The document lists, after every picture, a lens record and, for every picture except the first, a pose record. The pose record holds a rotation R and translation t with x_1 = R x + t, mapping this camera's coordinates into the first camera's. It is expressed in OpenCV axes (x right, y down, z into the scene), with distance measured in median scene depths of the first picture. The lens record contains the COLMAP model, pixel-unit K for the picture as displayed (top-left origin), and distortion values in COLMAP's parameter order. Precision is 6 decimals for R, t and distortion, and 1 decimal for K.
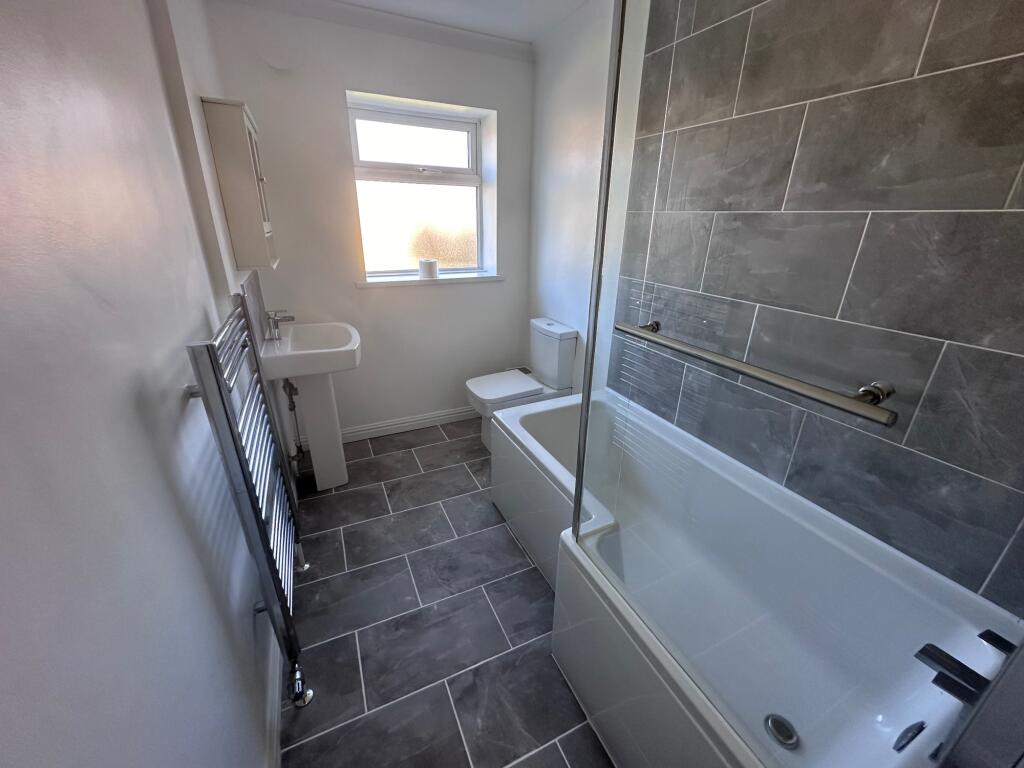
lens RADIAL K [[408.8, 0, 509.6], [0, 408.8, 382.4], [0, 0, 1]] dist [-0.001006, -0.000073]
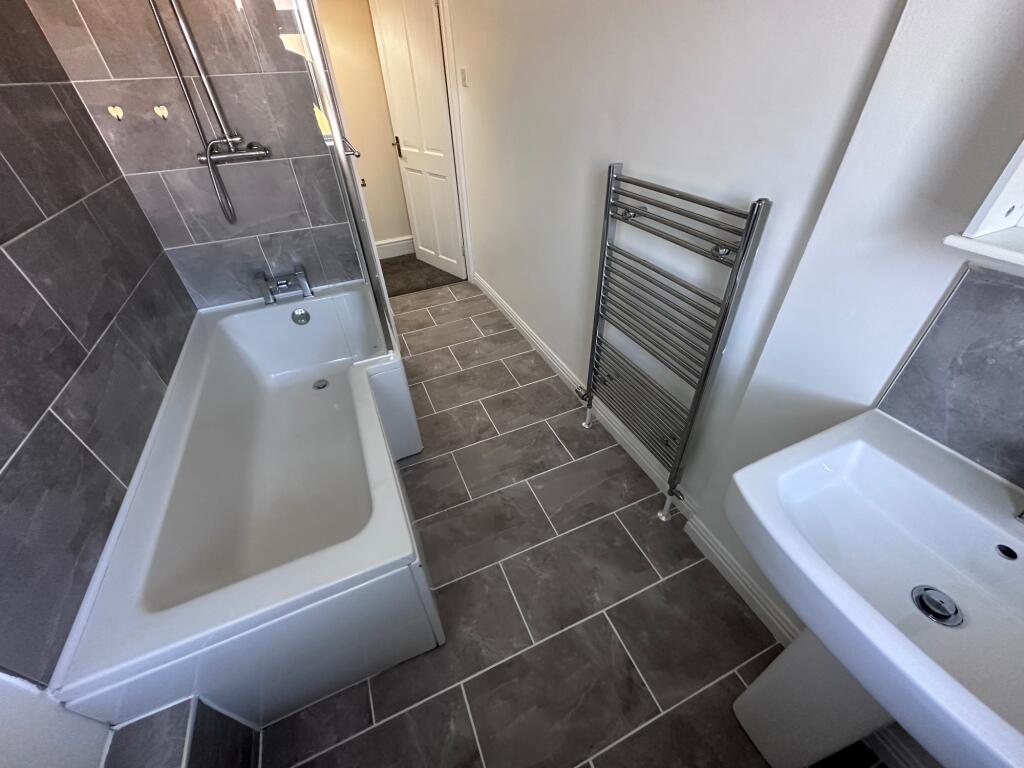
lens RADIAL K [[408.8, 0, 509.6], [0, 408.8, 382.4], [0, 0, 1]] dist [-0.001006, -0.000073]
pose [[-0.998931, -0.005870, 0.045851, -0.203142], [0.036599, 0.505449, 0.862080, -0.505954], [-0.028236, 0.862837, -0.504694, 1.231941]]
